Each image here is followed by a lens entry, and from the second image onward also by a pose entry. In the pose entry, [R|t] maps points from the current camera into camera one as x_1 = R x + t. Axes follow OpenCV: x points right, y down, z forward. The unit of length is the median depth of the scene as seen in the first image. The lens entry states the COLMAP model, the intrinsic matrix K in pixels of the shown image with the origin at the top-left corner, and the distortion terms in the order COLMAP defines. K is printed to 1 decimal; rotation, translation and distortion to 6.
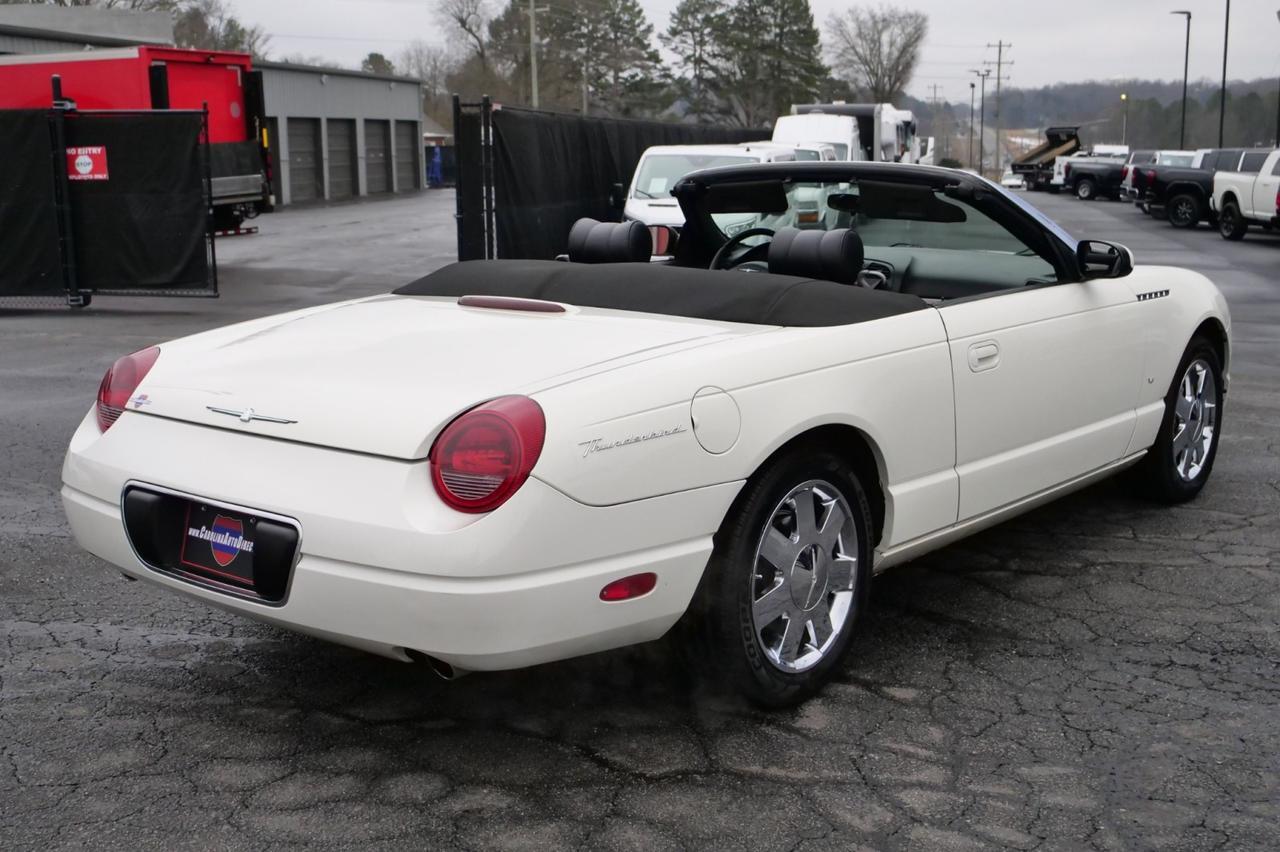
lens RADIAL K [[1515.9, 0, 634.8], [0, 1515.9, 400.3], [0, 0, 1]] dist [-0.003056, 0.017434]
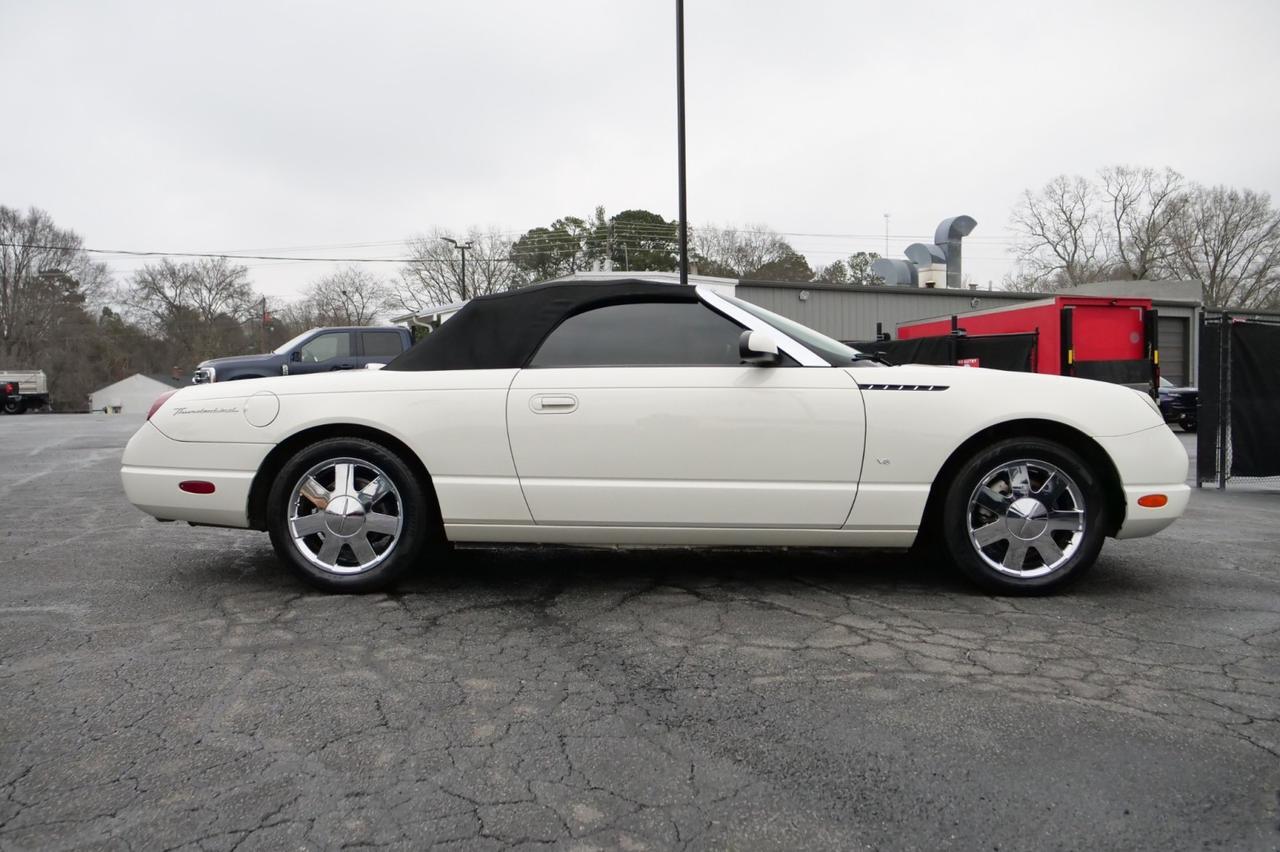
lens RADIAL K [[989.8, 0, 654.1], [0, 989.8, 425.3], [0, 0, 1]] dist [-0.014902, 0.003307]
pose [[0.611647, 0.032975, -0.790443, 0.769607], [-0.133121, 0.989175, -0.061744, 0.026008], [0.779850, 0.142990, 0.609416, 0.388976]]
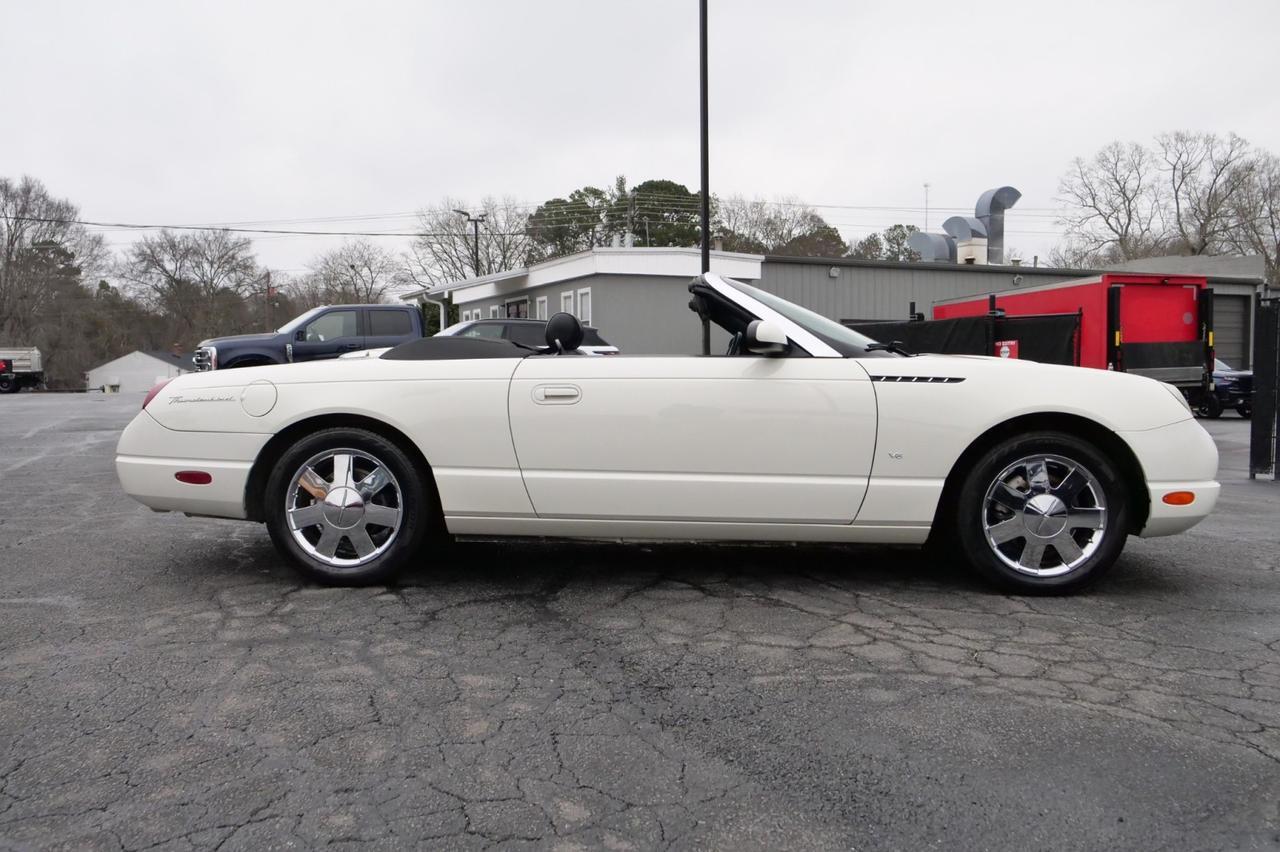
lens RADIAL K [[1042.4, 0, 654.8], [0, 1042.4, 423.5], [0, 0, 1]] dist [0.011024, -0.008382]
pose [[0.593689, 0.048712, -0.803219, 0.792161], [-0.139554, 0.989274, -0.043154, 0.018852], [0.792501, 0.137712, 0.594118, 0.386611]]
